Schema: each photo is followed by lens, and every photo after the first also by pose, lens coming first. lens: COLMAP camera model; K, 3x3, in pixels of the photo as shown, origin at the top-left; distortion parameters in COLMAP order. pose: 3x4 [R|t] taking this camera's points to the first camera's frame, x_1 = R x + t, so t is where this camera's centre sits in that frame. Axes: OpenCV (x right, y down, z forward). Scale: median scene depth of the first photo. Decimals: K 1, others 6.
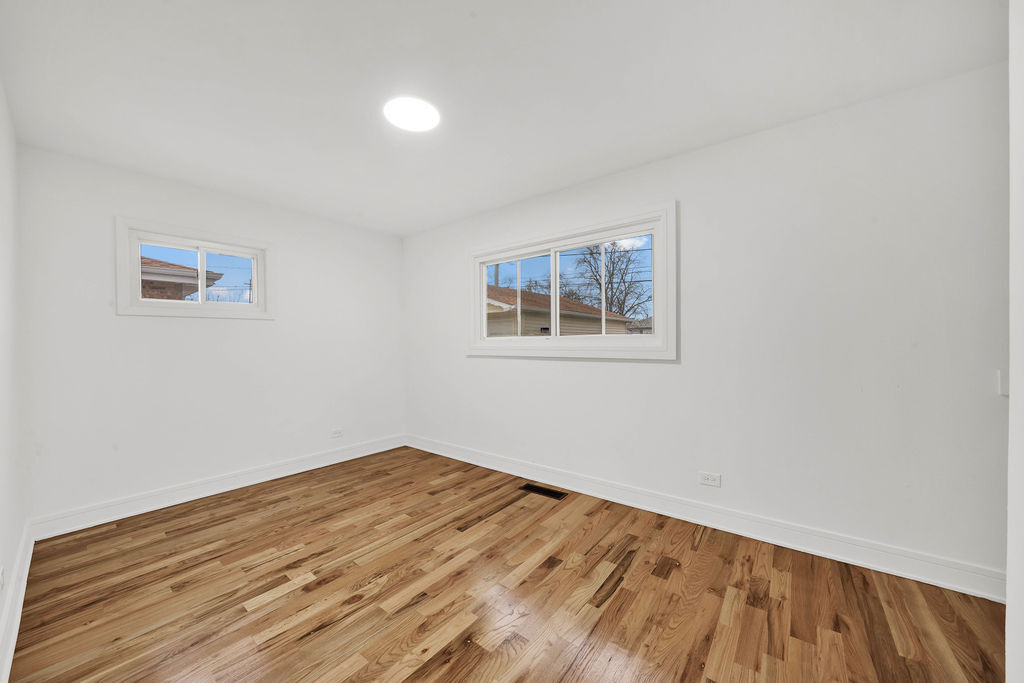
lens RADIAL K [[361.8, 0, 511.8], [0, 361.8, 339.0], [0, 0, 1]] dist [-0.022705, 0.000291]
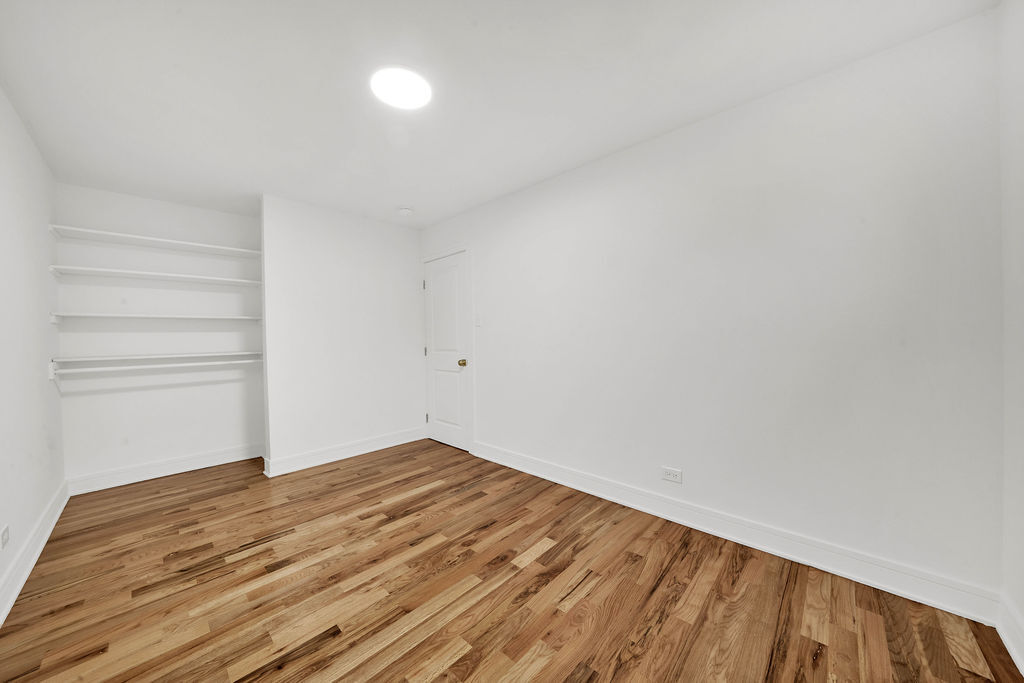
lens RADIAL K [[361.8, 0, 511.8], [0, 361.8, 339.0], [0, 0, 1]] dist [-0.022705, 0.000291]
pose [[-0.994502, 0.028498, 0.100768, -0.634248], [0.028174, 0.999592, -0.004630, 0.036239], [-0.100859, -0.001765, -0.994899, 1.907029]]
